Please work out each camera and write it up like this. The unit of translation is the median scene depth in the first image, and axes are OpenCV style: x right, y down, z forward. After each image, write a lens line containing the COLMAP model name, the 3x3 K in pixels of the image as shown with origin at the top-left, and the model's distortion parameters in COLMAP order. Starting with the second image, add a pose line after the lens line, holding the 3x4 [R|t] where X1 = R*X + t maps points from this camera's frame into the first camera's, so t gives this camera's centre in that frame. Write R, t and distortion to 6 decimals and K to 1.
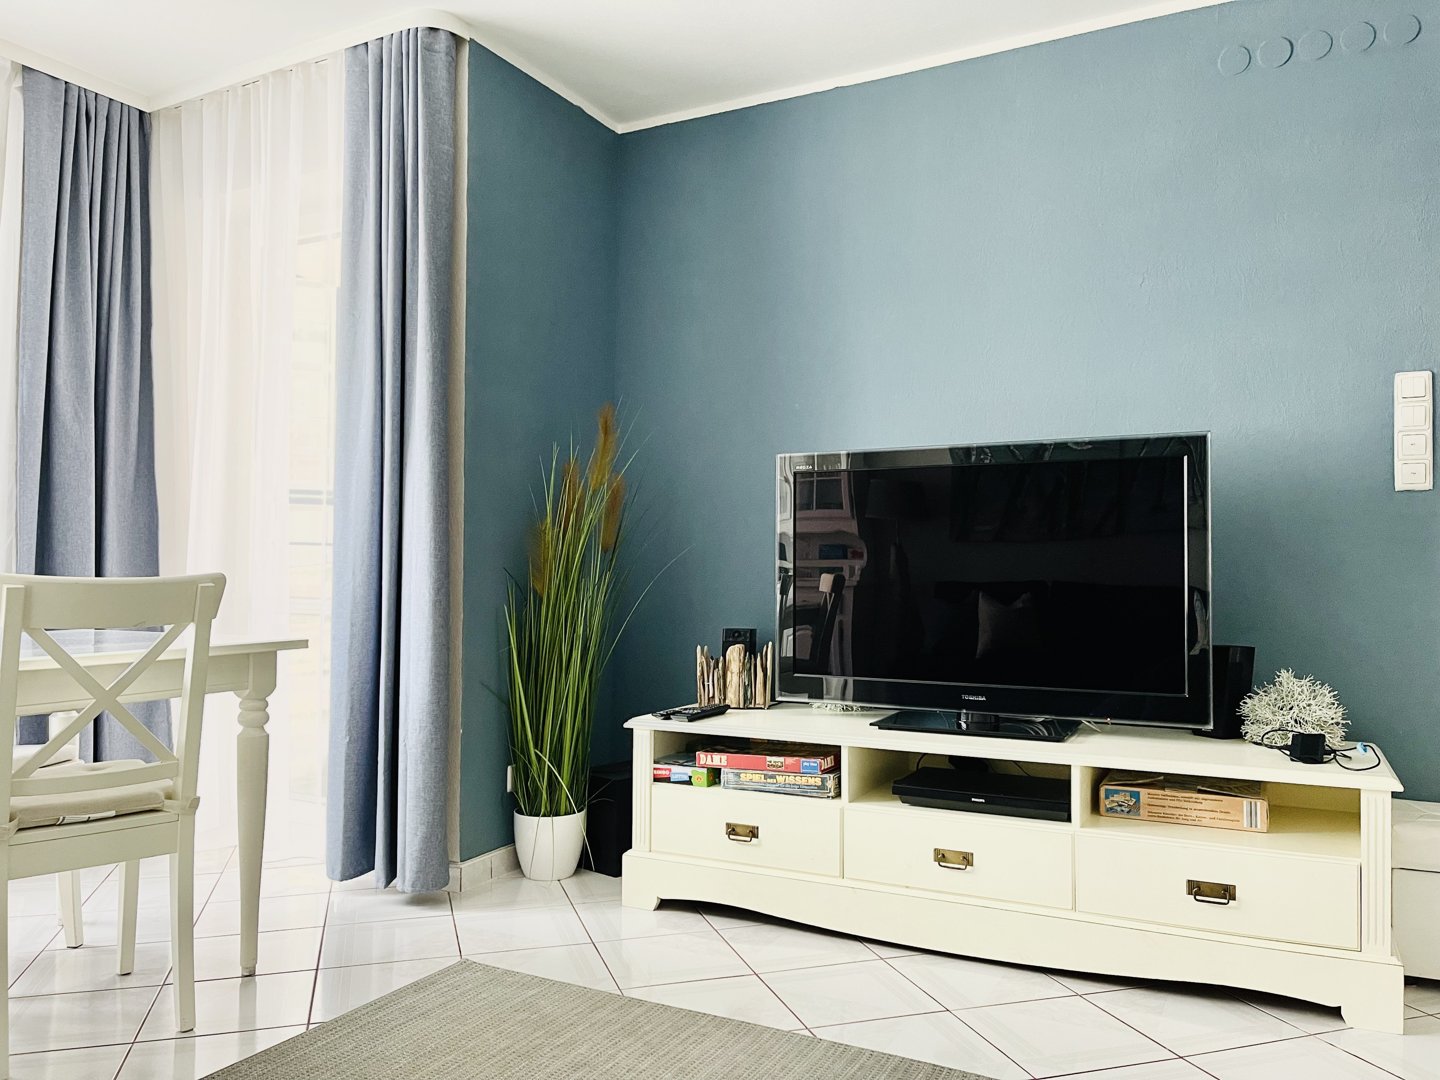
lens RADIAL K [[1087.3, 0, 720.0], [0, 1087.3, 540.0], [0, 0, 1]] dist [0.035560, 0.004979]
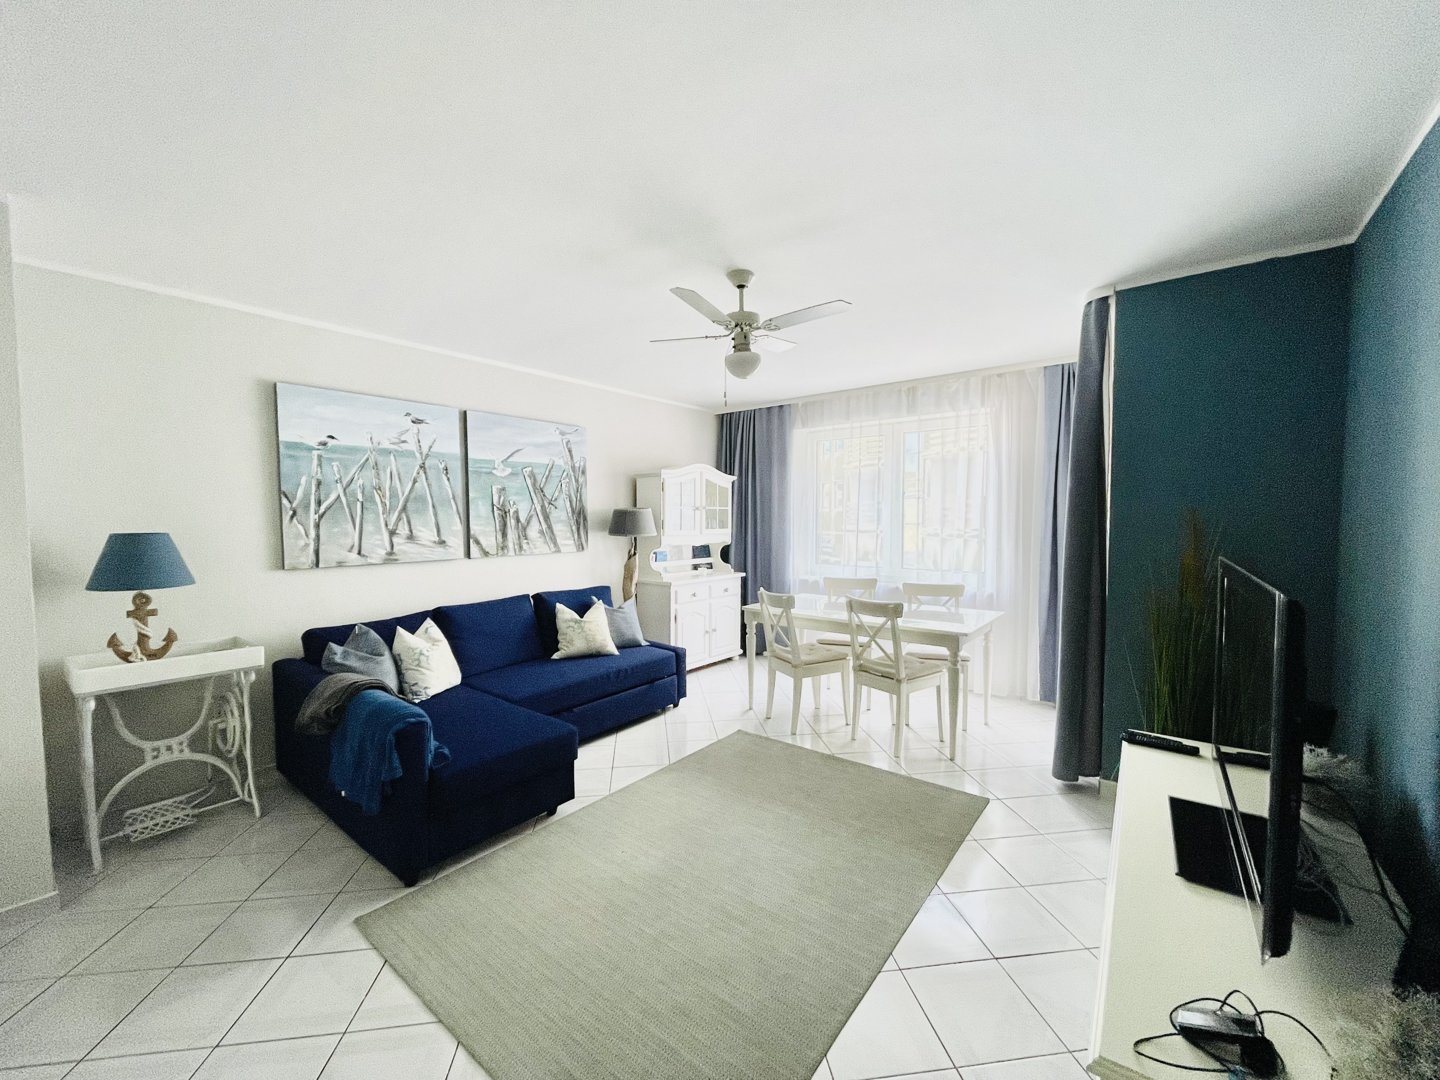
lens RADIAL K [[580.2, 0, 721.3], [0, 580.2, 546.0], [0, 0, 1]] dist [-0.001172, 0.000141]
pose [[-0.153293, 0.045715, -0.987123, 1.000301], [0.028300, 0.998723, 0.041857, -0.175446], [0.987775, -0.021519, -0.154391, 0.734103]]
